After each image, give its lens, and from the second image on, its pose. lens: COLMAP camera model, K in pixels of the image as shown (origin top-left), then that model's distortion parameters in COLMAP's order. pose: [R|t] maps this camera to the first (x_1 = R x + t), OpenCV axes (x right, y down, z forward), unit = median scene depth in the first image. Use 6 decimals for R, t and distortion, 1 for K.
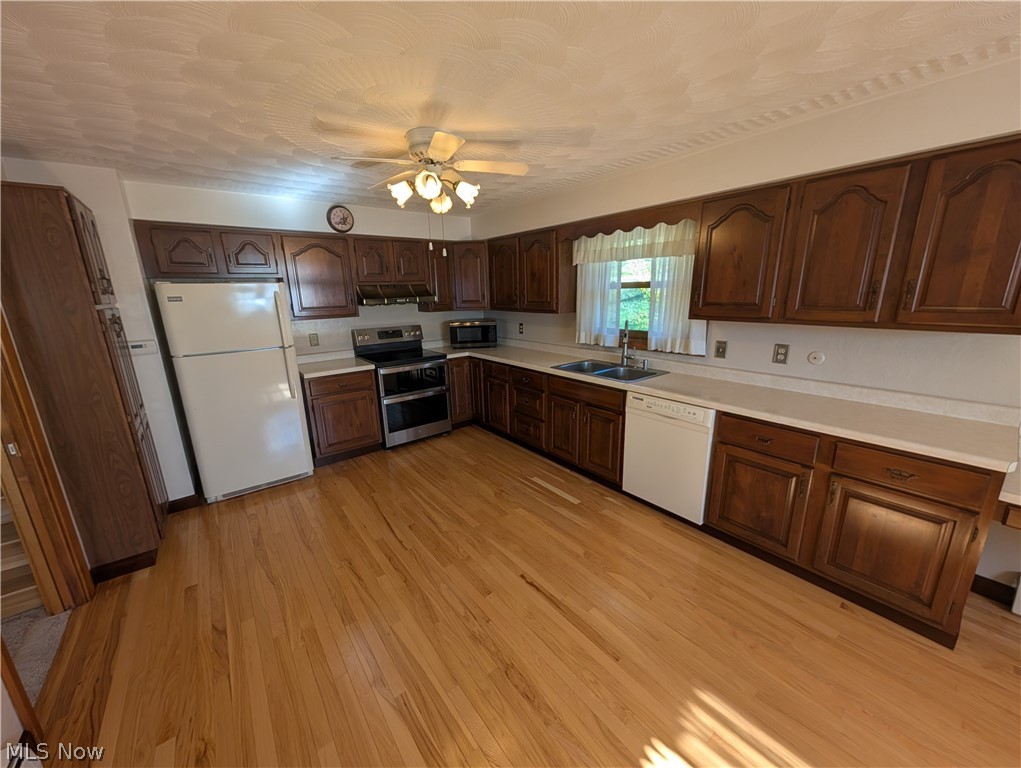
lens RADIAL K [[385.9, 0, 514.1], [0, 385.9, 386.7], [0, 0, 1]] dist [-0.000635, -0.000410]
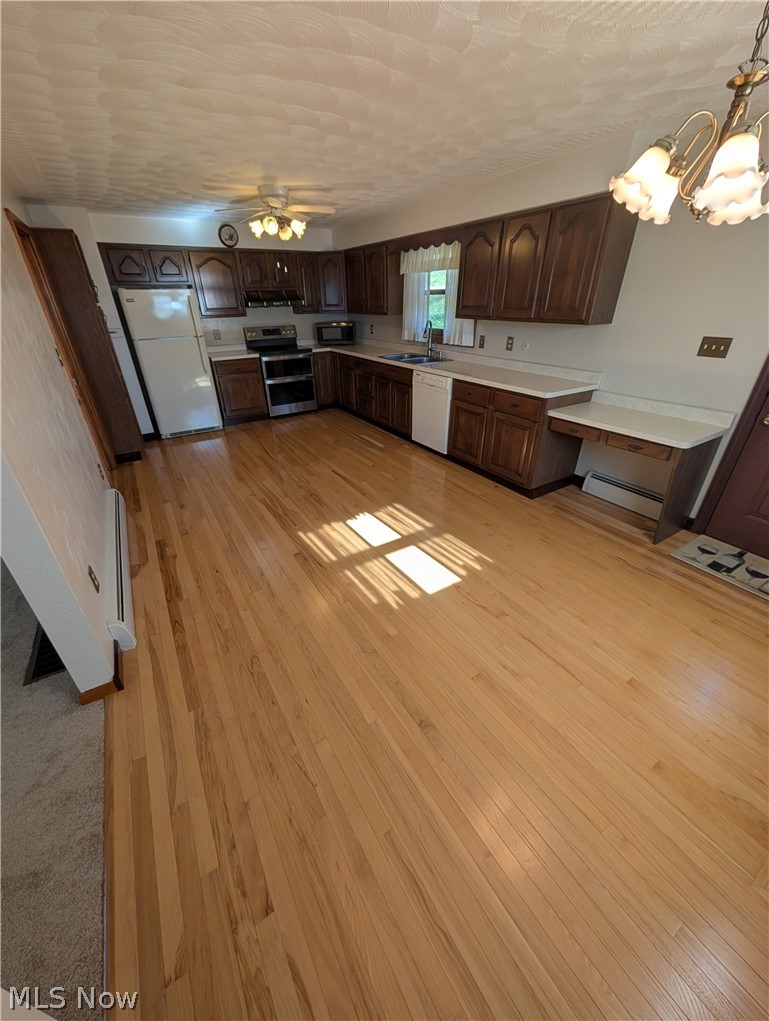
lens RADIAL K [[388.0, 0, 380.4], [0, 388.0, 514.6], [0, 0, 1]] dist [-0.001752, -0.000303]
pose [[0.992778, 0.064109, -0.101399, 0.306704], [-0.034916, 0.963055, 0.267033, 0.135261], [0.114772, -0.261564, 0.958338, -0.542113]]
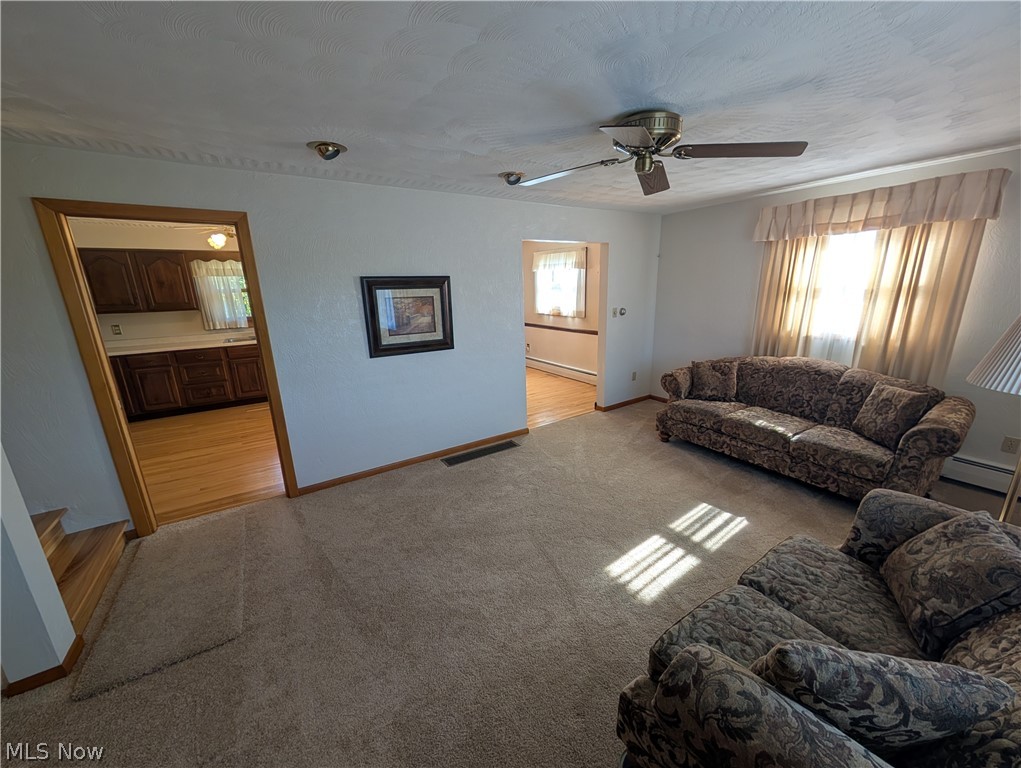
lens RADIAL K [[385.9, 0, 514.1], [0, 385.9, 386.7], [0, 0, 1]] dist [-0.000635, -0.000410]
pose [[0.084481, -0.234671, 0.968397, -1.444156], [0.263844, 0.942449, 0.205366, 0.112208], [-0.960858, 0.238156, 0.141536, -0.319292]]
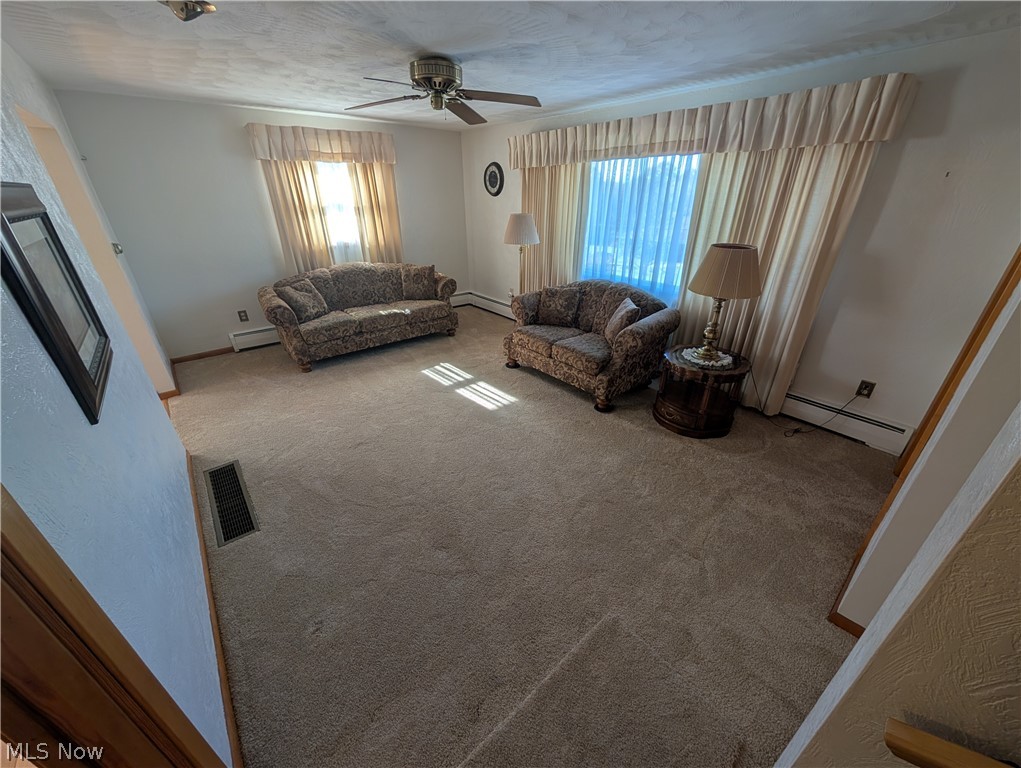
lens RADIAL K [[385.9, 0, 514.1], [0, 385.9, 386.7], [0, 0, 1]] dist [-0.000635, -0.000410]
pose [[-0.999110, 0.037191, -0.019893, -0.867612], [0.014996, 0.754071, 0.656622, -0.114126], [0.039421, 0.655739, -0.753957, 0.446208]]
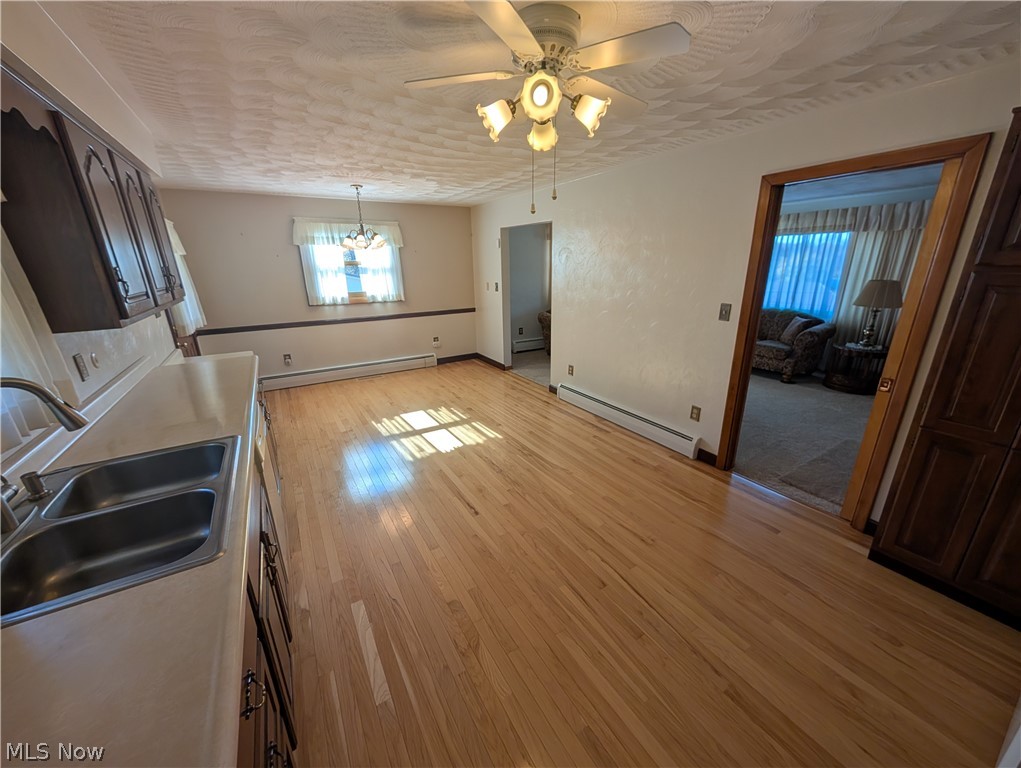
lens RADIAL K [[385.9, 0, 514.1], [0, 385.9, 386.7], [0, 0, 1]] dist [-0.000635, -0.000410]
pose [[-0.992884, -0.001995, 0.119070, -0.159323], [0.061507, 0.847584, 0.527085, -0.307004], [-0.101973, 0.530658, -0.841430, 1.229642]]
